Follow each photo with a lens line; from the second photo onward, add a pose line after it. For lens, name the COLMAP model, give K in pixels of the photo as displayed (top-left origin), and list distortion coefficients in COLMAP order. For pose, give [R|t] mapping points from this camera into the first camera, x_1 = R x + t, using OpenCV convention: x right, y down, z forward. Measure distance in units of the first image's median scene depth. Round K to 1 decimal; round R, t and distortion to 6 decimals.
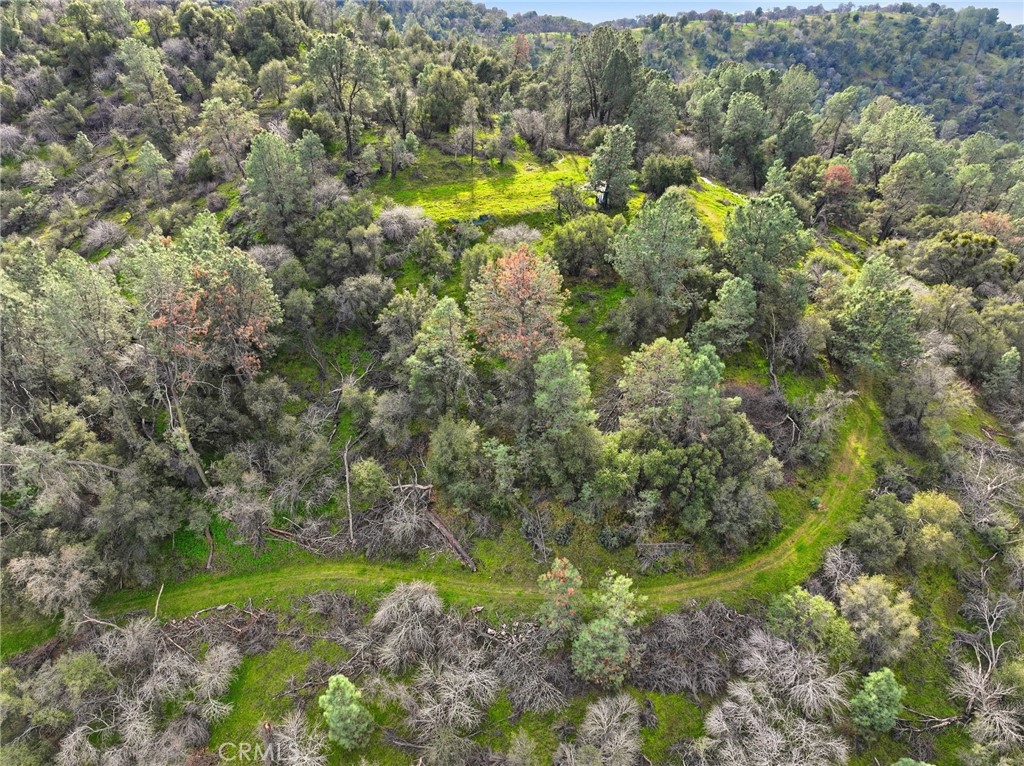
lens RADIAL K [[719.2, 0, 512.0], [0, 719.2, 383.0], [0, 0, 1]] dist [-0.001096, 0.010806]
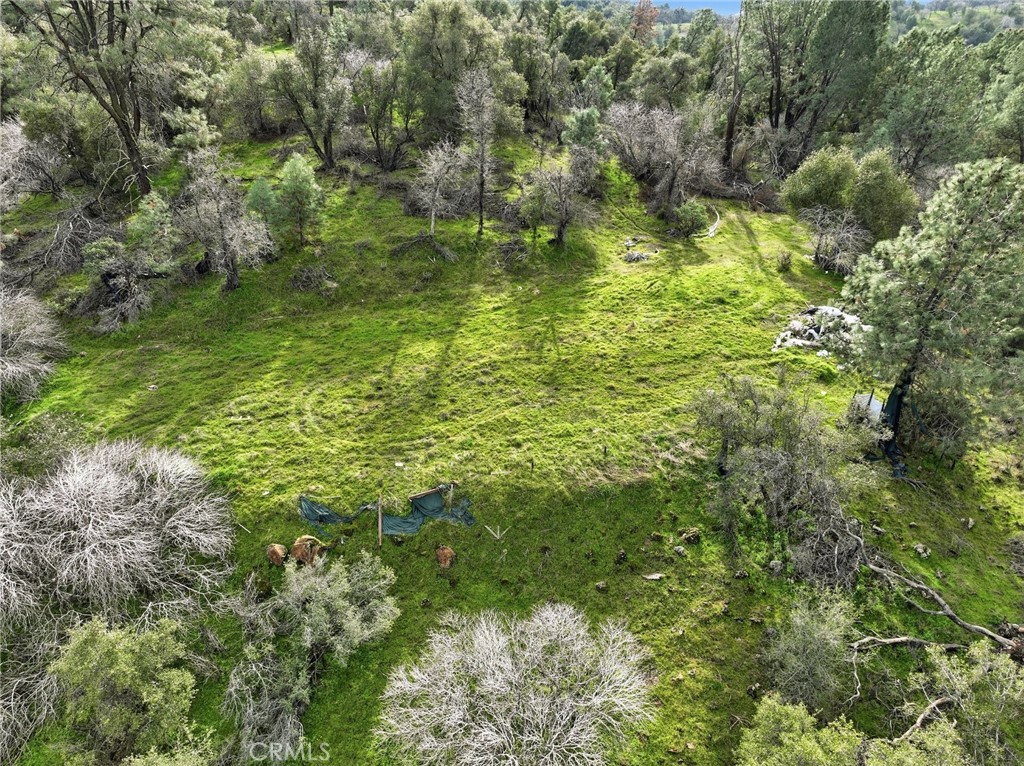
lens RADIAL K [[719.2, 0, 512.0], [0, 719.2, 383.0], [0, 0, 1]] dist [-0.001096, 0.010806]
pose [[0.987173, 0.070689, -0.143155, 0.019260], [-0.071456, 0.997444, -0.000222, -0.214936], [0.142773, 0.010449, 0.989700, 0.582997]]
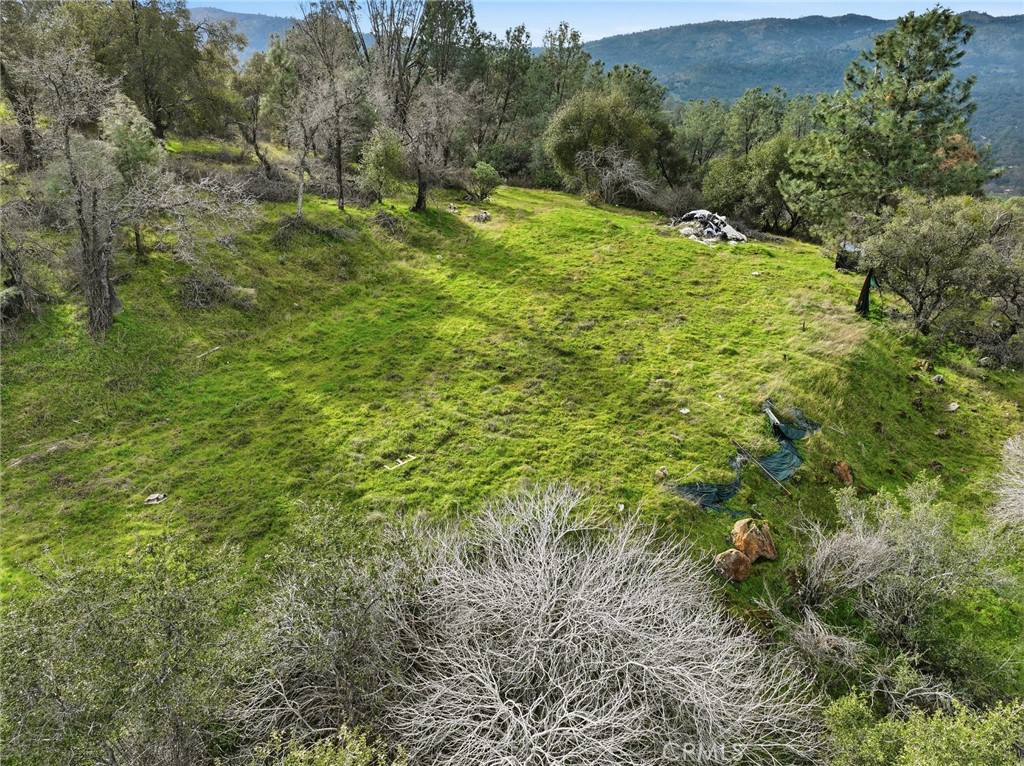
lens RADIAL K [[719.2, 0, 512.0], [0, 719.2, 383.0], [0, 0, 1]] dist [-0.001096, 0.010806]
pose [[0.824864, -0.253824, 0.505147, -0.151555], [0.300162, 0.953826, -0.010864, -0.203348], [-0.479065, 0.160587, 0.862965, 0.676220]]
